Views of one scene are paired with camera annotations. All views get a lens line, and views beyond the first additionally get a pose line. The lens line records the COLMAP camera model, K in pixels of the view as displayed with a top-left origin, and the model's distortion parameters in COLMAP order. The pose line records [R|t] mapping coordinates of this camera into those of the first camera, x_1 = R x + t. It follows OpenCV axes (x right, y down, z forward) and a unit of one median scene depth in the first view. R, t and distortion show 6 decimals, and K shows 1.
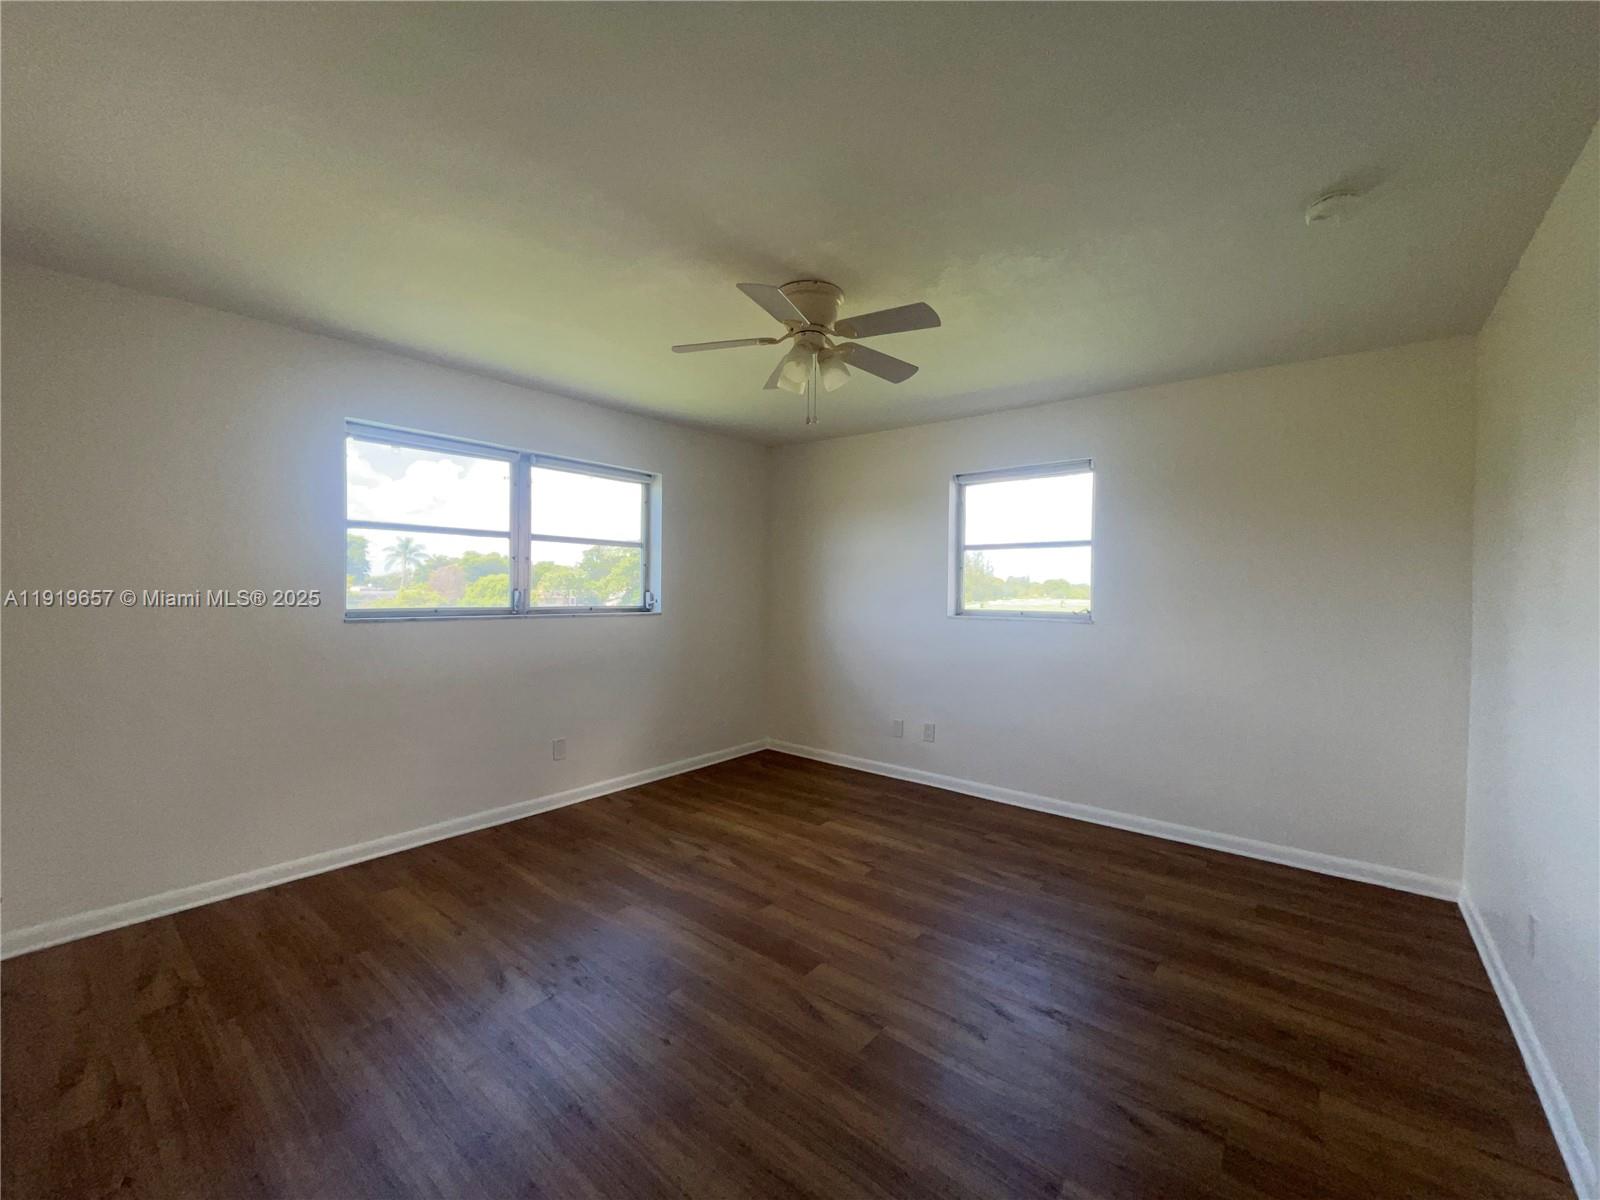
lens RADIAL K [[648.2, 0, 798.4], [0, 648.2, 598.2], [0, 0, 1]] dist [-0.001446, -0.000027]
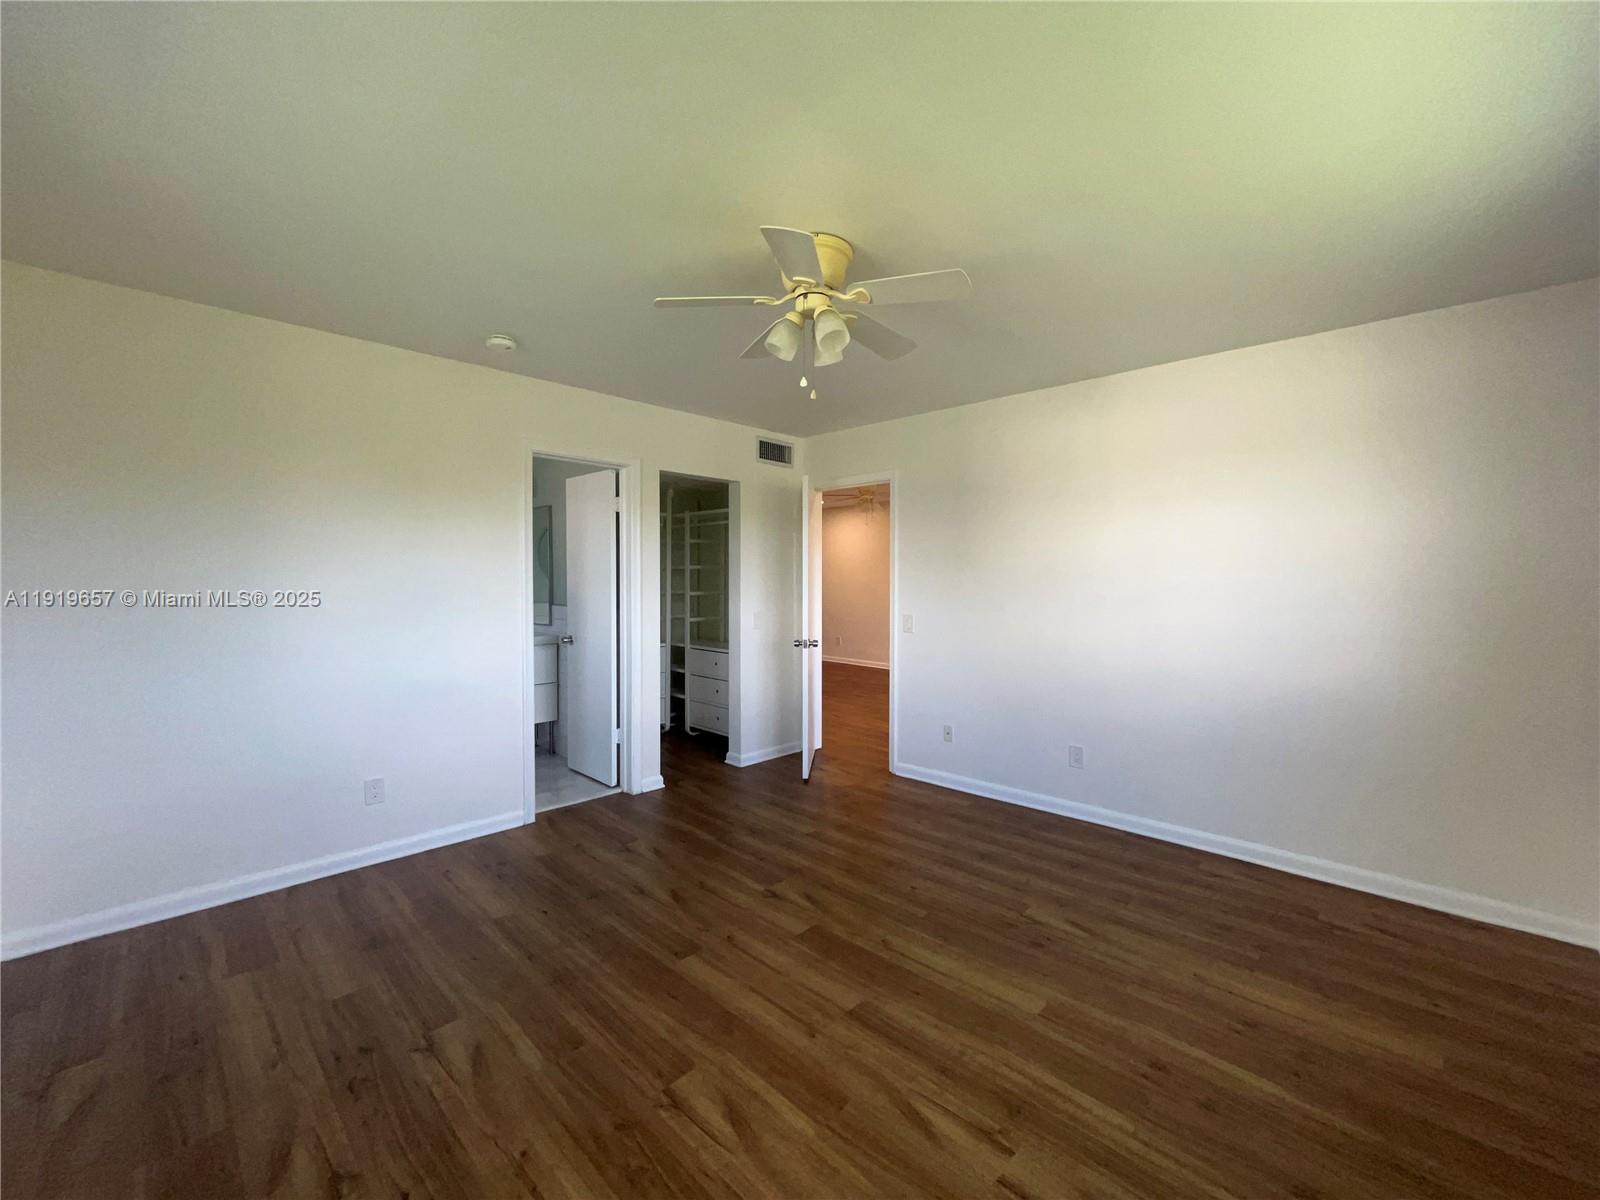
lens RADIAL K [[648.2, 0, 798.4], [0, 648.2, 598.2], [0, 0, 1]] dist [-0.001446, -0.000027]
pose [[-0.996201, -0.017034, 0.085397, -0.037979], [-0.013897, 0.999211, 0.037199, -0.024919], [-0.085963, 0.035871, -0.995652, 1.641092]]
